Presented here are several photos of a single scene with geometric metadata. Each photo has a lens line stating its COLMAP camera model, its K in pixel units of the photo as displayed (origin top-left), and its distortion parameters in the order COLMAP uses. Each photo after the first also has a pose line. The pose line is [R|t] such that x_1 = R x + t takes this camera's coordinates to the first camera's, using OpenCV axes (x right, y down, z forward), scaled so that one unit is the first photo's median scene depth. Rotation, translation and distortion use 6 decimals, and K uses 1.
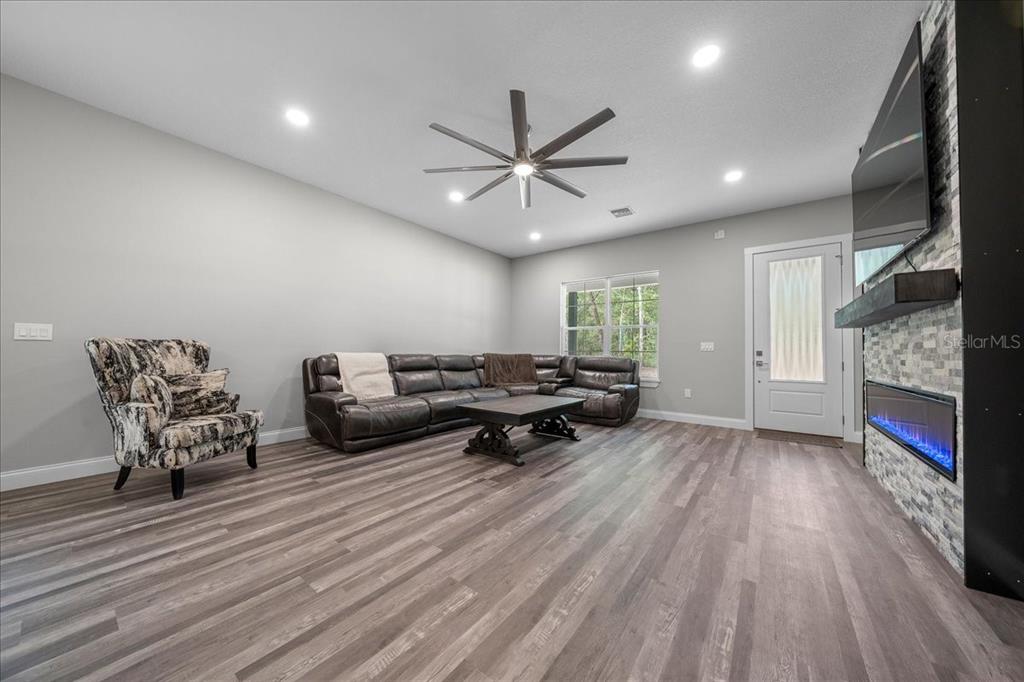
lens RADIAL K [[352.0, 0, 512.9], [0, 352.0, 345.8], [0, 0, 1]] dist [-0.001300, -0.000168]
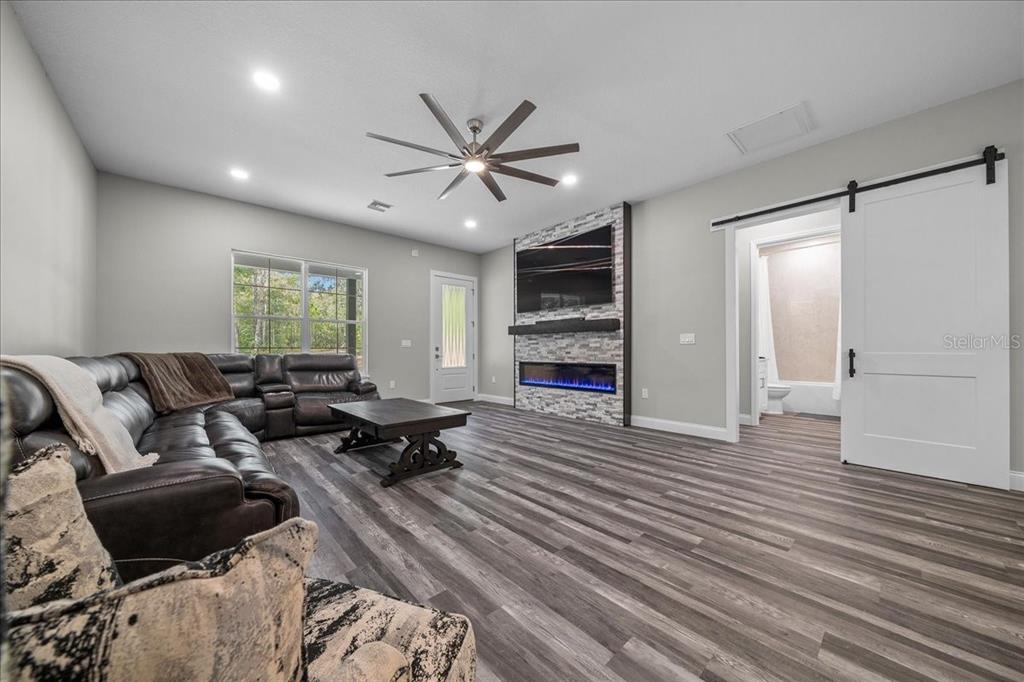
lens RADIAL K [[352.0, 0, 513.4], [0, 352.0, 346.5], [0, 0, 1]] dist [-0.001300, -0.000168]
pose [[0.187354, 0.000006, 0.982292, -1.280870], [-0.015450, 0.999876, 0.002941, 0.006666], [-0.982171, -0.015727, 0.187331, 0.957895]]
